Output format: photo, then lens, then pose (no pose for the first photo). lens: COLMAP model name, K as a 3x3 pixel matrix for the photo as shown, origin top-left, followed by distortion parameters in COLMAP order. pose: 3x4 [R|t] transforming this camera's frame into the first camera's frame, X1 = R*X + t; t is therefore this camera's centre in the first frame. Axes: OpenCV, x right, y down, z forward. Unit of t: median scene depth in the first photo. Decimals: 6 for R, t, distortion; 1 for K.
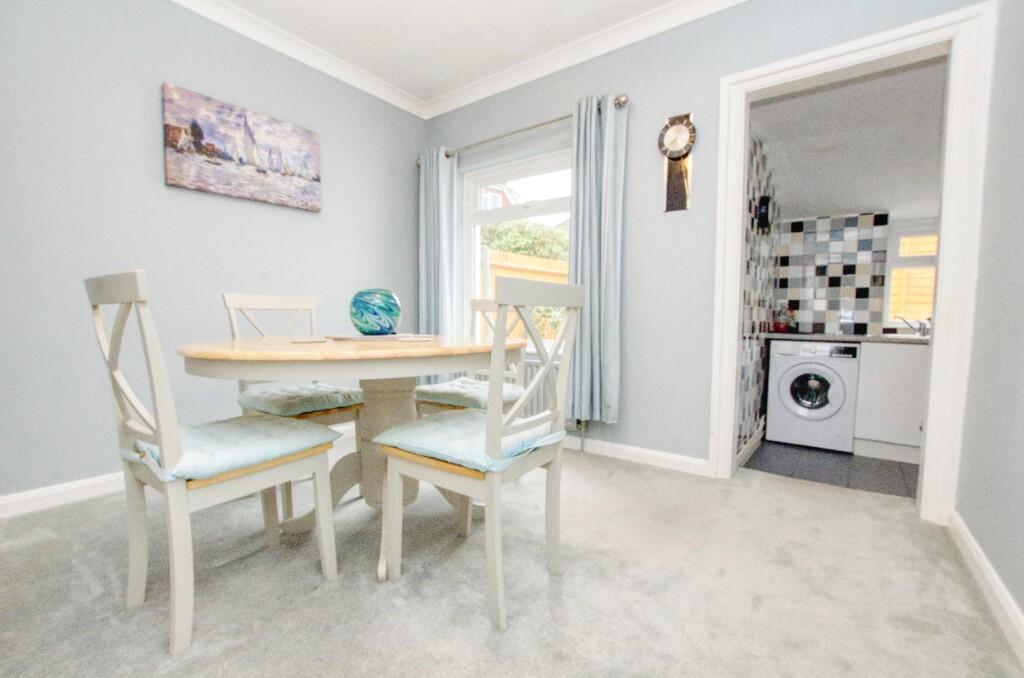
lens RADIAL K [[444.2, 0, 515.8], [0, 444.2, 345.4], [0, 0, 1]] dist [-0.017441, -0.000133]
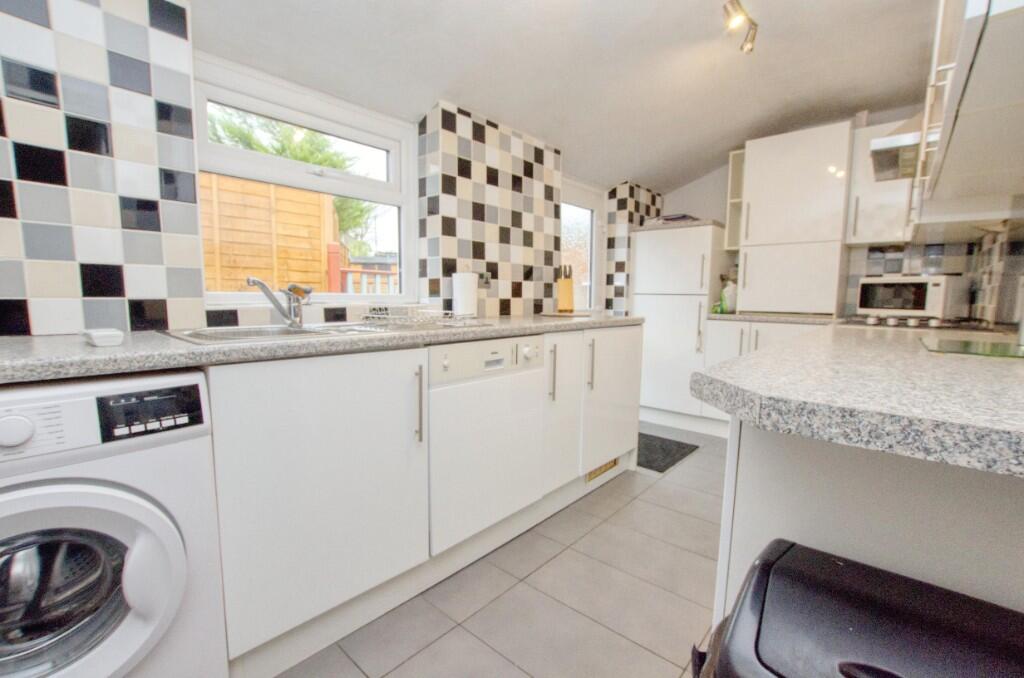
lens RADIAL K [[444.2, 0, 513.9], [0, 444.2, 345.0], [0, 0, 1]] dist [-0.017441, -0.000133]
pose [[0.062791, -0.126724, 0.989949, 0.457284], [0.064176, 0.990366, 0.122707, -0.040424], [-0.995961, 0.055826, 0.070318, 0.697210]]
